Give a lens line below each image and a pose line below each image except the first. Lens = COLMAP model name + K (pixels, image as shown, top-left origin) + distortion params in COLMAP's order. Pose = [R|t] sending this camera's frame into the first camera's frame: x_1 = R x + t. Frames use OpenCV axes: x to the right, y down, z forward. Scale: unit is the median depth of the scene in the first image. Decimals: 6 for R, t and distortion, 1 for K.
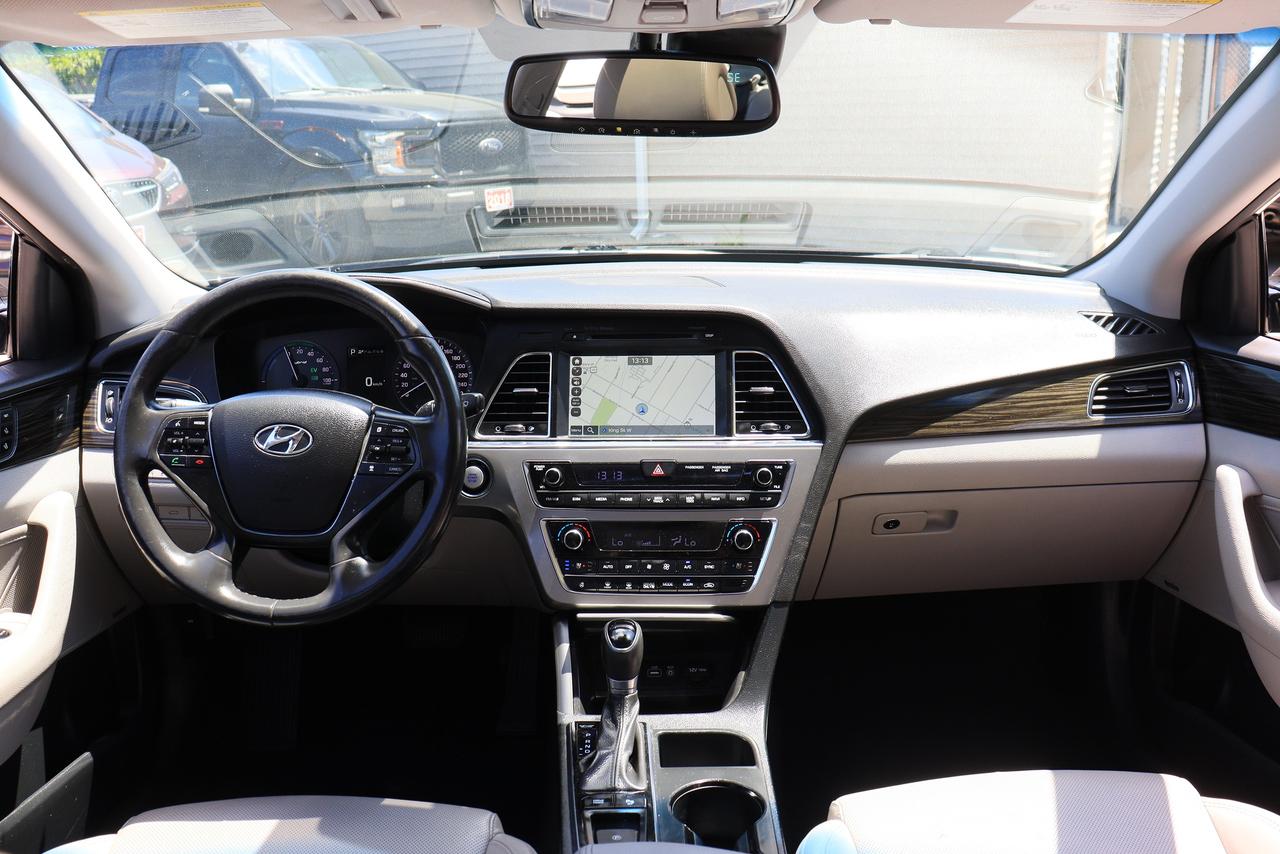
lens RADIAL K [[1047.7, 0, 678.2], [0, 1047.7, 405.2], [0, 0, 1]] dist [-0.143326, 0.085801]
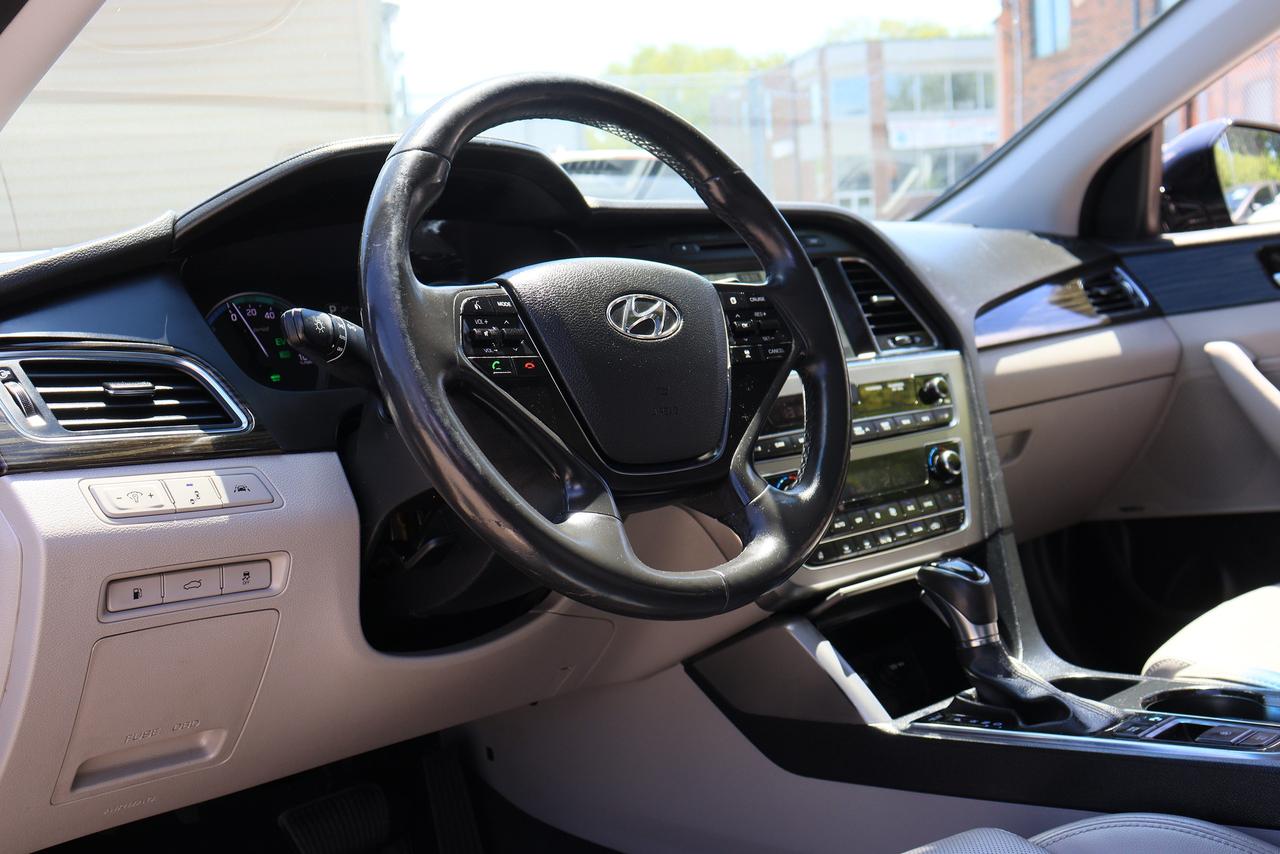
lens RADIAL K [[1378.7, 0, 646.5], [0, 1378.7, 421.4], [0, 0, 1]] dist [-0.023884, 0.000000]
pose [[0.756705, -0.104122, 0.645411, -0.784423], [0.225843, 0.968090, -0.108609, 0.156988], [-0.613508, 0.227946, 0.756074, 0.325949]]
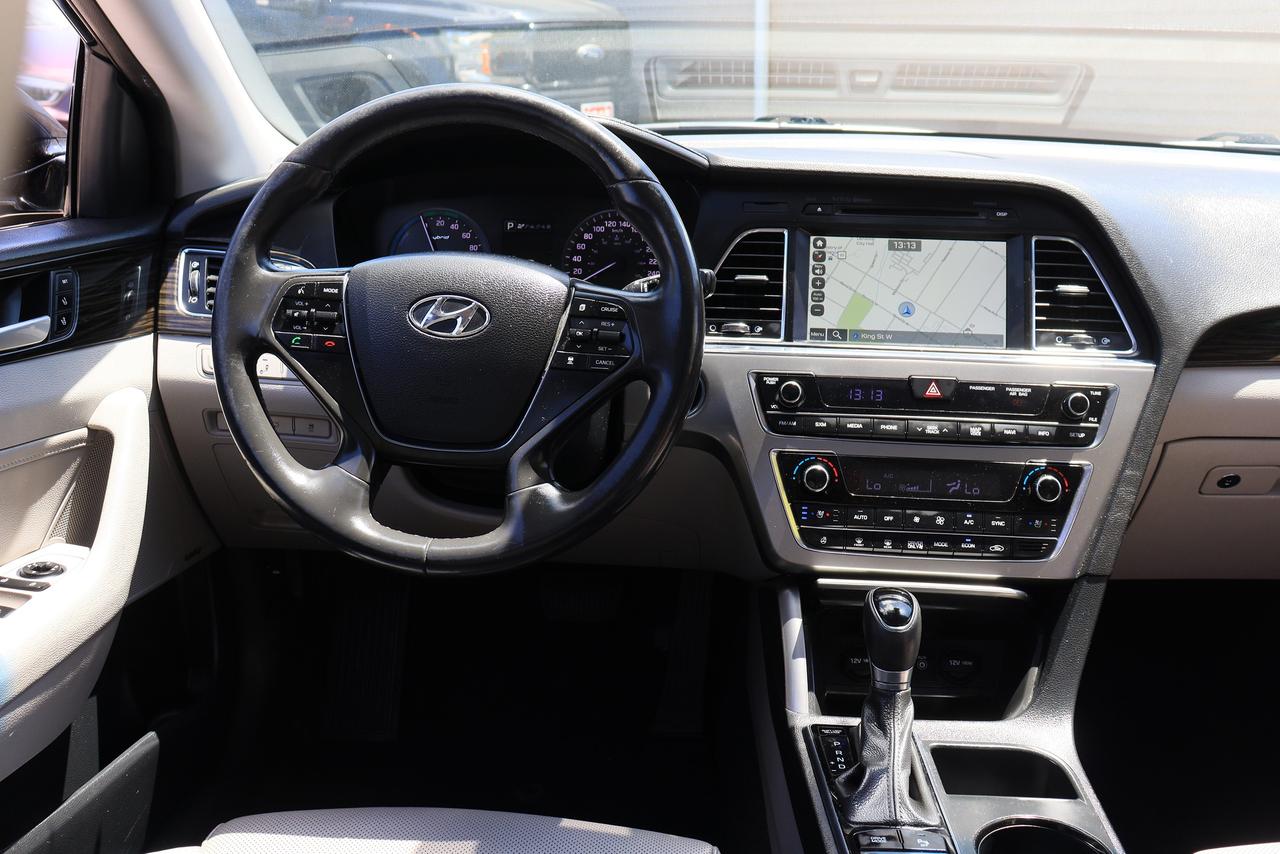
lens RADIAL K [[1170.1, 0, 680.1], [0, 1170.1, 413.7], [0, 0, 1]] dist [-0.090976, 0.000000]
pose [[0.996533, 0.042654, -0.071436, -0.137187], [-0.040069, 0.998503, 0.037231, 0.055004], [0.072918, -0.034240, 0.996750, 0.166341]]
